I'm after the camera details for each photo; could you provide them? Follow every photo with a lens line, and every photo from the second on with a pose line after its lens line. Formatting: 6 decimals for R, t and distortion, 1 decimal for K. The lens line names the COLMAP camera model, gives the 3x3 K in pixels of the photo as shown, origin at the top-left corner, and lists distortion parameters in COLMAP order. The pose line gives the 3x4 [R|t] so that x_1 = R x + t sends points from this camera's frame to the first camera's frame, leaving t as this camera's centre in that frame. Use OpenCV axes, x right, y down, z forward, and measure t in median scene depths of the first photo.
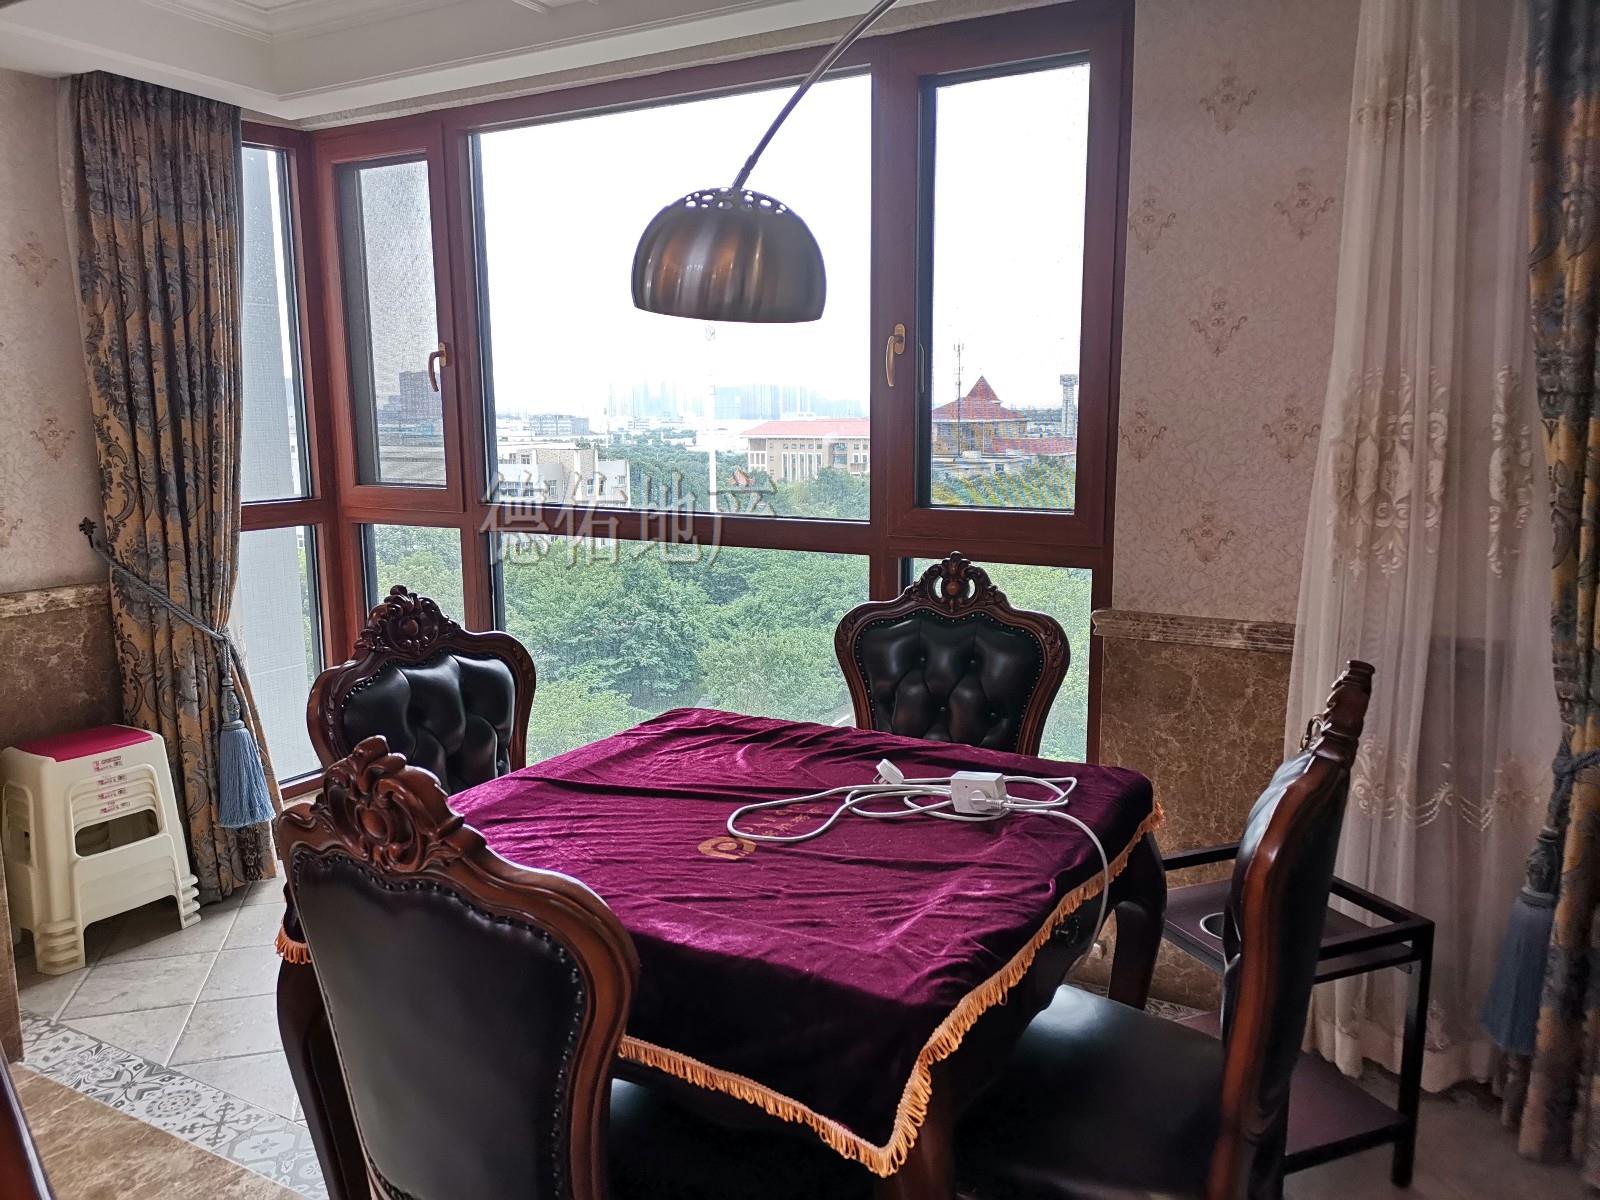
lens RADIAL K [[1195.9, 0, 797.4], [0, 1195.9, 599.6], [0, 0, 1]] dist [0.055975, -0.052779]
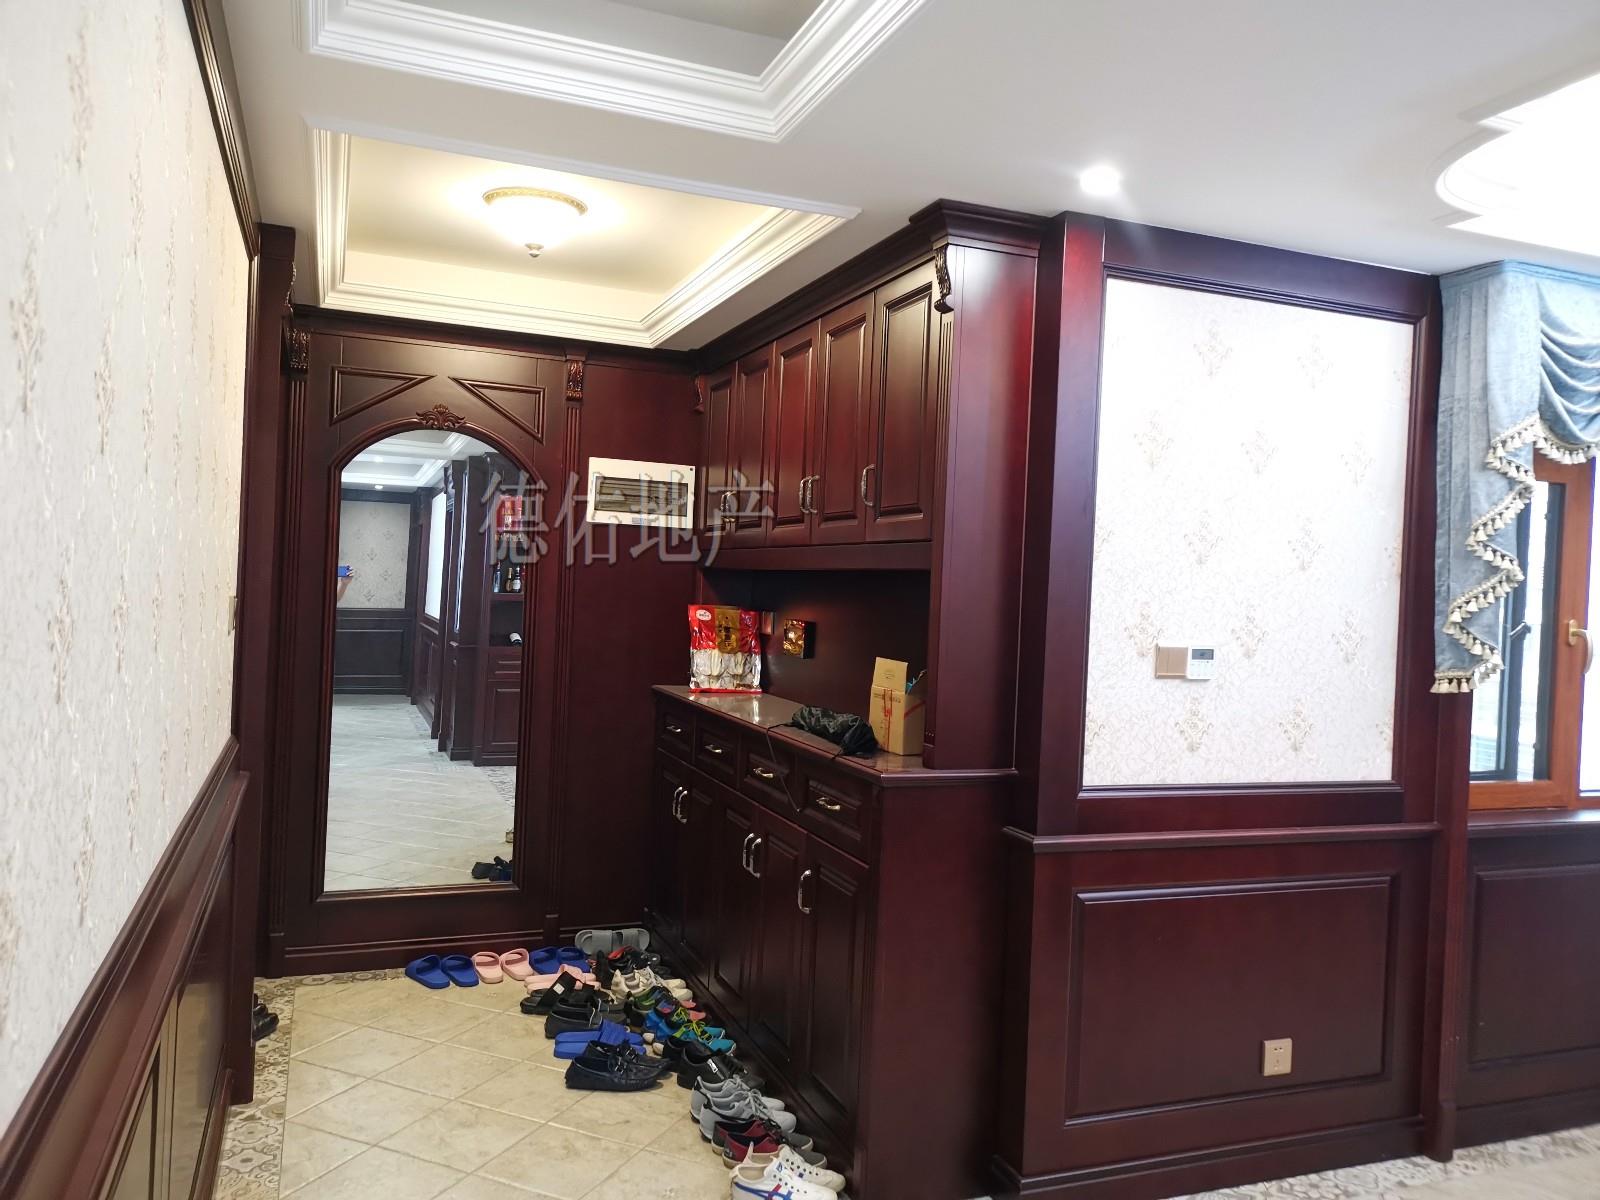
lens RADIAL K [[1195.9, 0, 797.4], [0, 1195.9, 599.6], [0, 0, 1]] dist [0.055975, -0.052779]
pose [[0.619470, 0.026840, 0.784561, -0.667832], [0.105913, 0.987420, -0.117406, -0.073123], [-0.777843, 0.155825, 0.608835, 0.550095]]
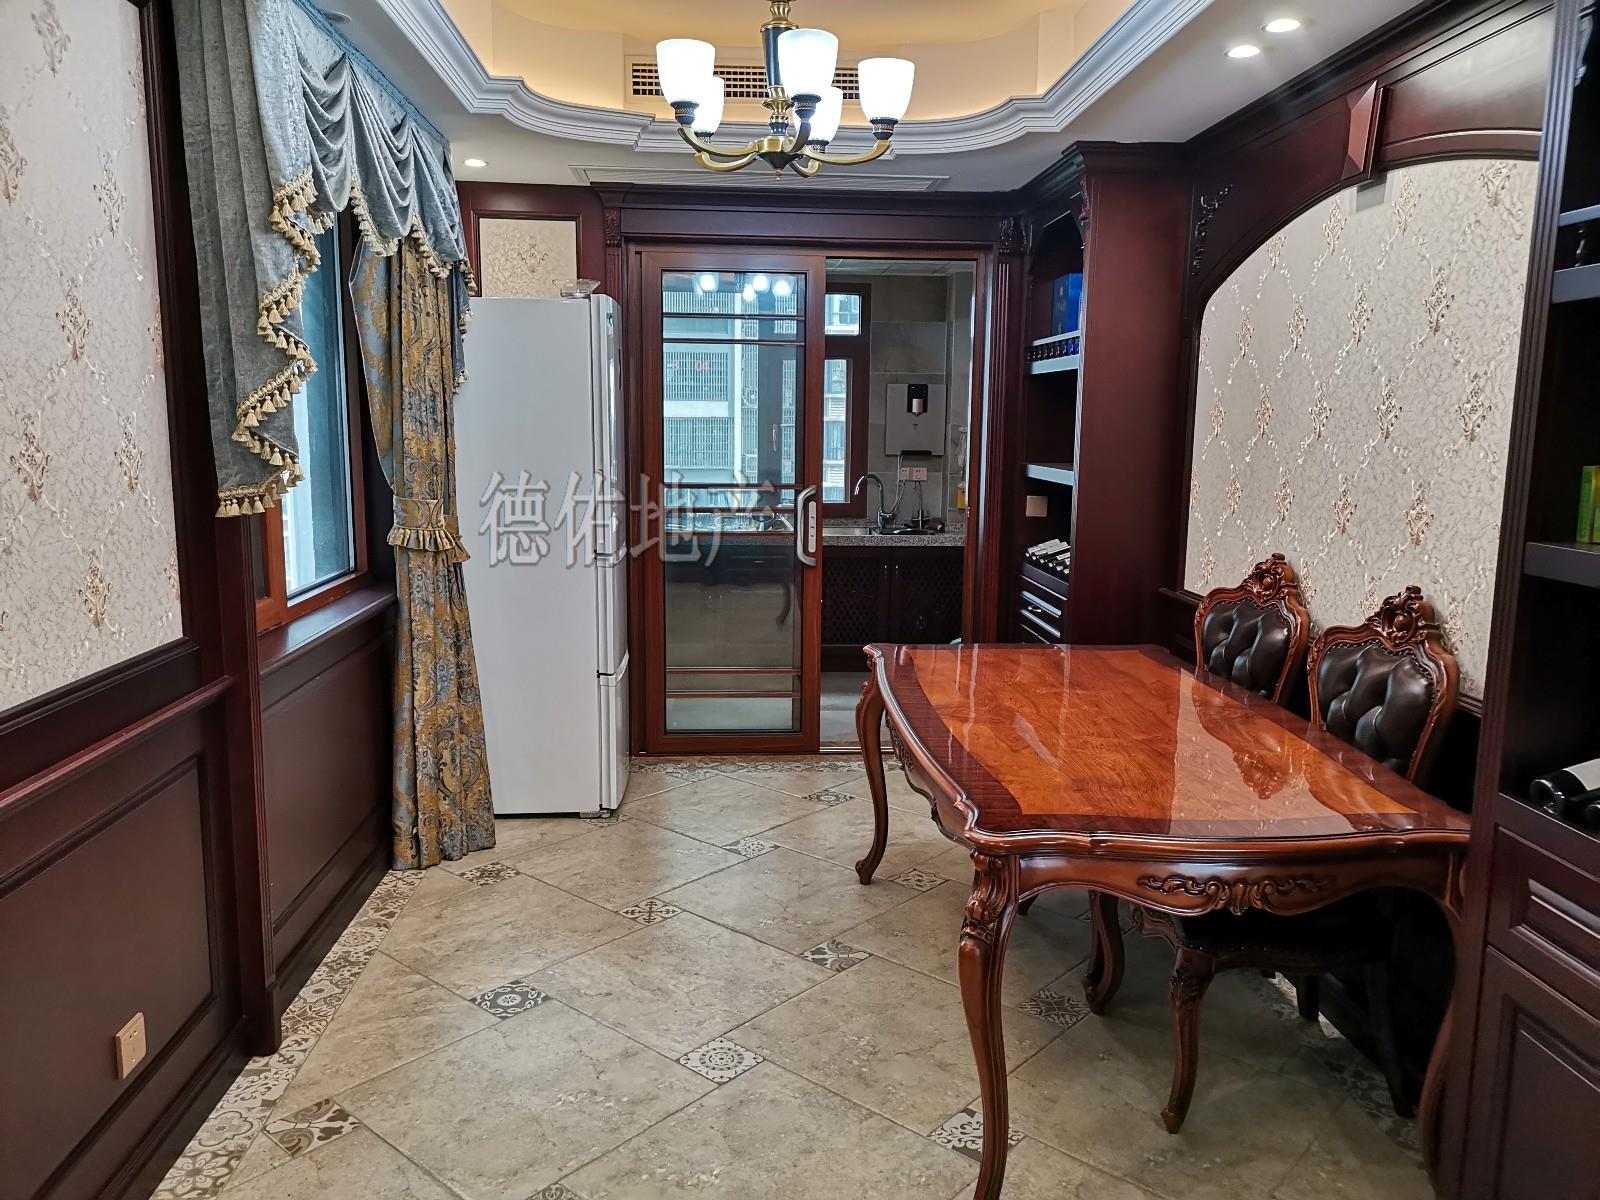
lens RADIAL K [[1195.9, 0, 797.4], [0, 1195.9, 599.6], [0, 0, 1]] dist [0.055975, -0.052779]
pose [[-0.553134, -0.125046, 0.823654, -0.419857], [0.155983, 0.955642, 0.249836, -0.146450], [-0.818359, 0.266669, -0.509093, 0.871181]]
